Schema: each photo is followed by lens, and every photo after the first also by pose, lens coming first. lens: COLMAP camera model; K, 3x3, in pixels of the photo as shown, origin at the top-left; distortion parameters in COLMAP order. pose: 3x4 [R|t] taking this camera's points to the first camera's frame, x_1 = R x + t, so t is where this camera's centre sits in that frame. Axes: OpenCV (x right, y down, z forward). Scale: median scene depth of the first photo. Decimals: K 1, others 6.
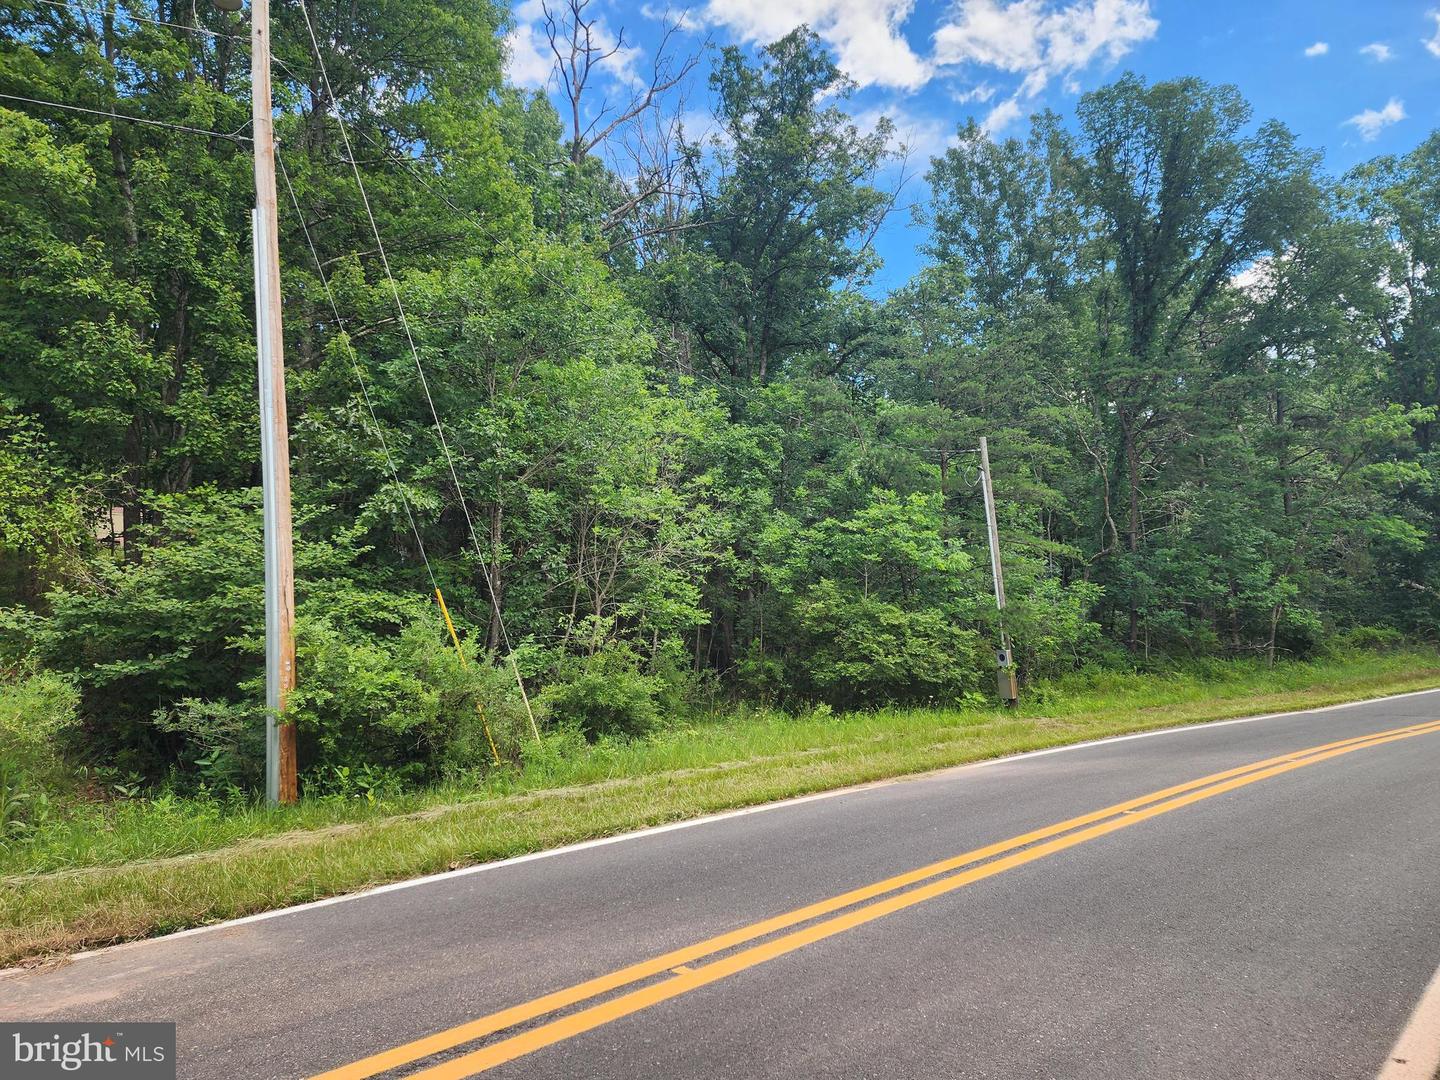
lens RADIAL K [[967.6, 0, 720.0], [0, 967.6, 540.0], [0, 0, 1]] dist [0.000016, 0.000010]
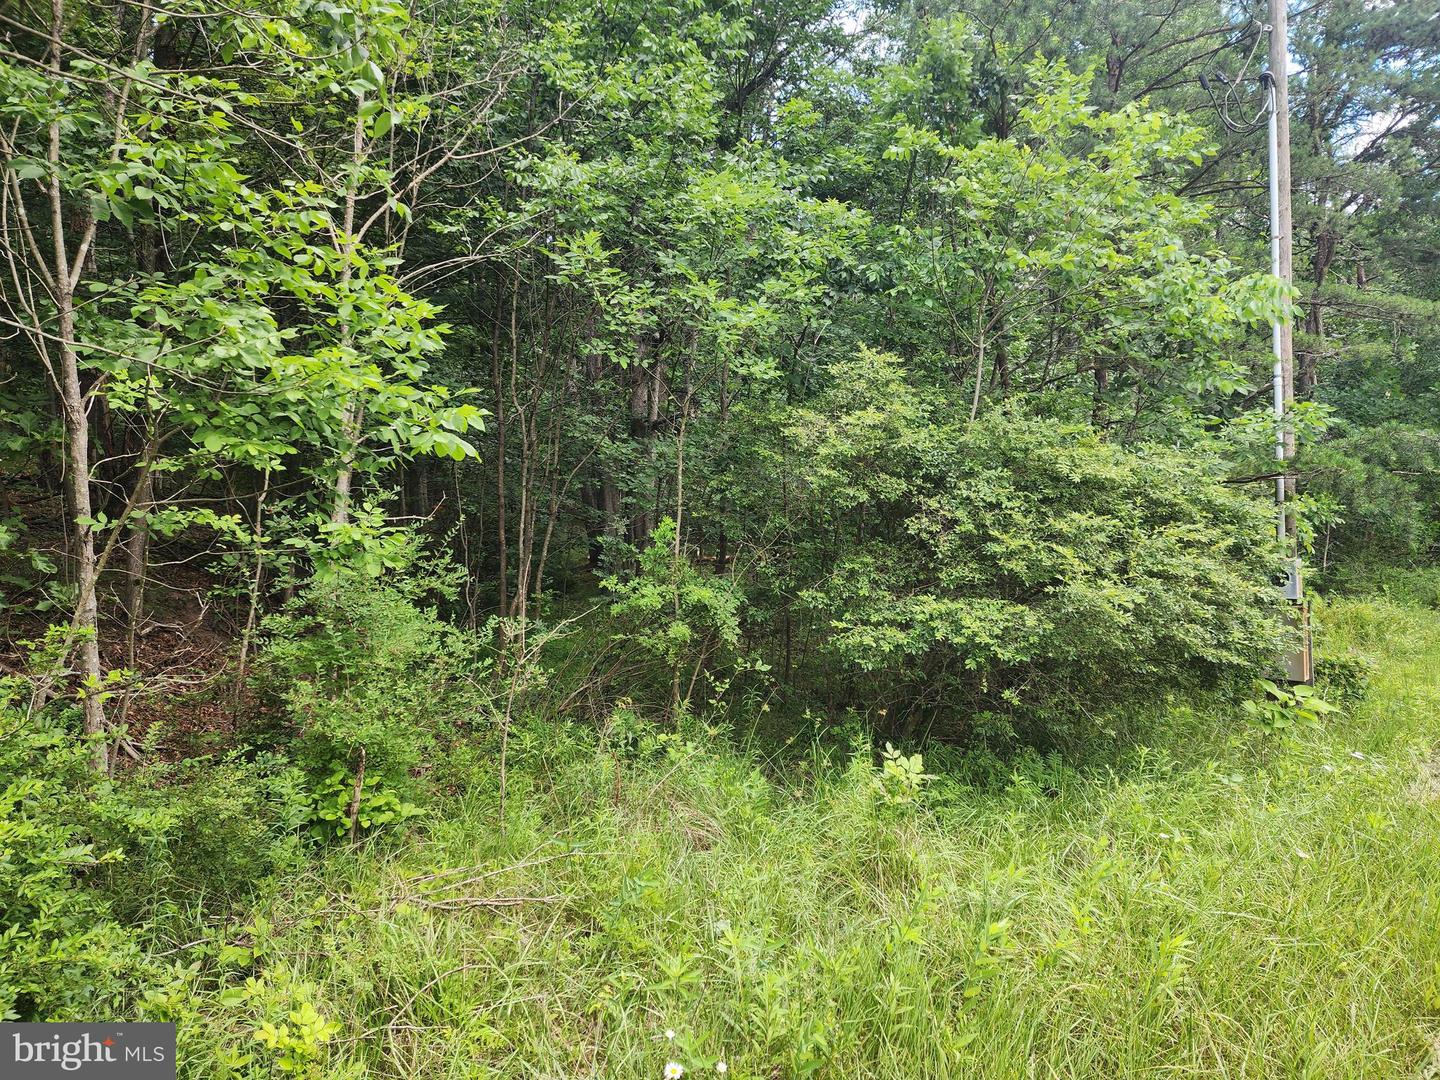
lens RADIAL K [[974.5, 0, 716.9], [0, 974.5, 529.8], [0, 0, 1]] dist [0.092839, -0.065898]
pose [[0.995490, 0.012888, 0.093990, 0.024254], [-0.022501, 0.994535, 0.101953, 0.071701], [-0.092162, -0.103608, 0.990339, 0.675919]]
